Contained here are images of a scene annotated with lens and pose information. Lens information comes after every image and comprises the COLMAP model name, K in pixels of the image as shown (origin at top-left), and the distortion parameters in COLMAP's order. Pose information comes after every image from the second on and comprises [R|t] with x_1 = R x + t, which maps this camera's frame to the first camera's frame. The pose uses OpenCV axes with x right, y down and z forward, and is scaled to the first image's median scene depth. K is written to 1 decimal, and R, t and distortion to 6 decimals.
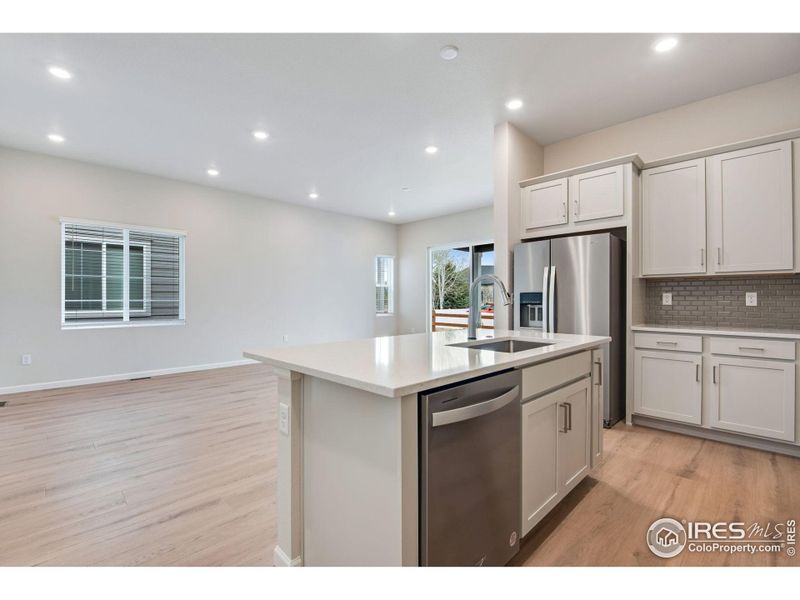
lens RADIAL K [[367.5, 0, 395.4], [0, 367.5, 296.4], [0, 0, 1]] dist [-0.013653, -0.007264]
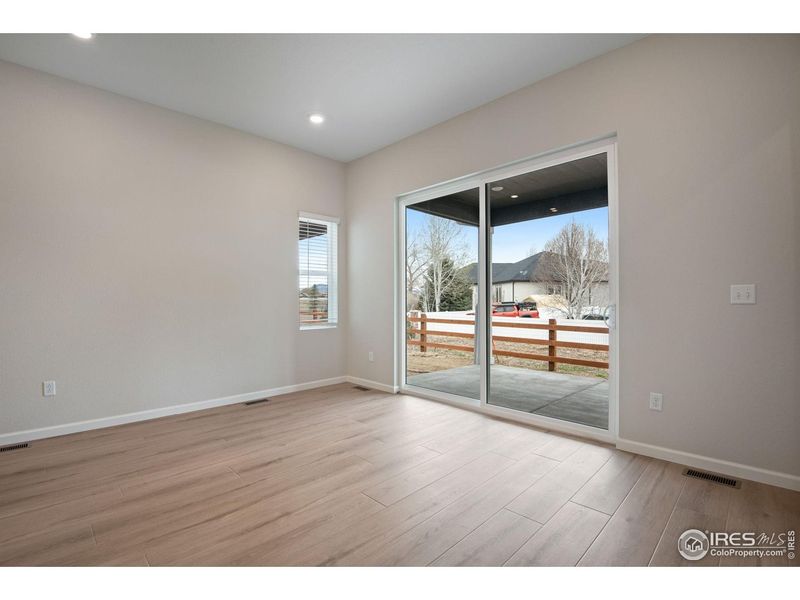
lens RADIAL K [[367.5, 0, 386.4], [0, 367.5, 299.8], [0, 0, 1]] dist [-0.013653, -0.007264]
pose [[0.999782, 0.000414, -0.020865, 0.080195], [-0.000278, 0.999979, 0.006492, 0.005794], [0.020867, -0.006485, 0.999761, 0.459893]]
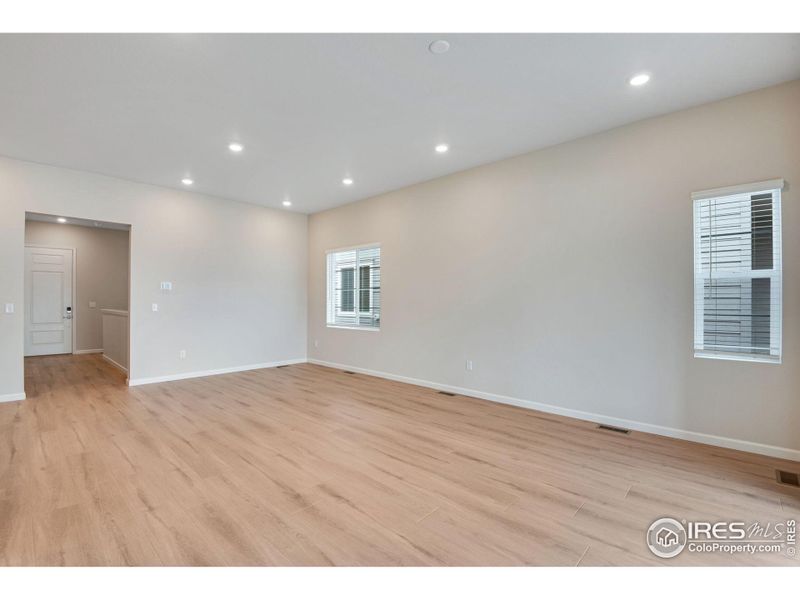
lens RADIAL K [[367.5, 0, 396.4], [0, 367.5, 300.0], [0, 0, 1]] dist [-0.013653, -0.007264]
pose [[0.026594, -0.004113, -0.999638, 0.306722], [0.003400, 0.999986, -0.004024, -0.005744], [0.999641, -0.003292, 0.026608, 0.663681]]
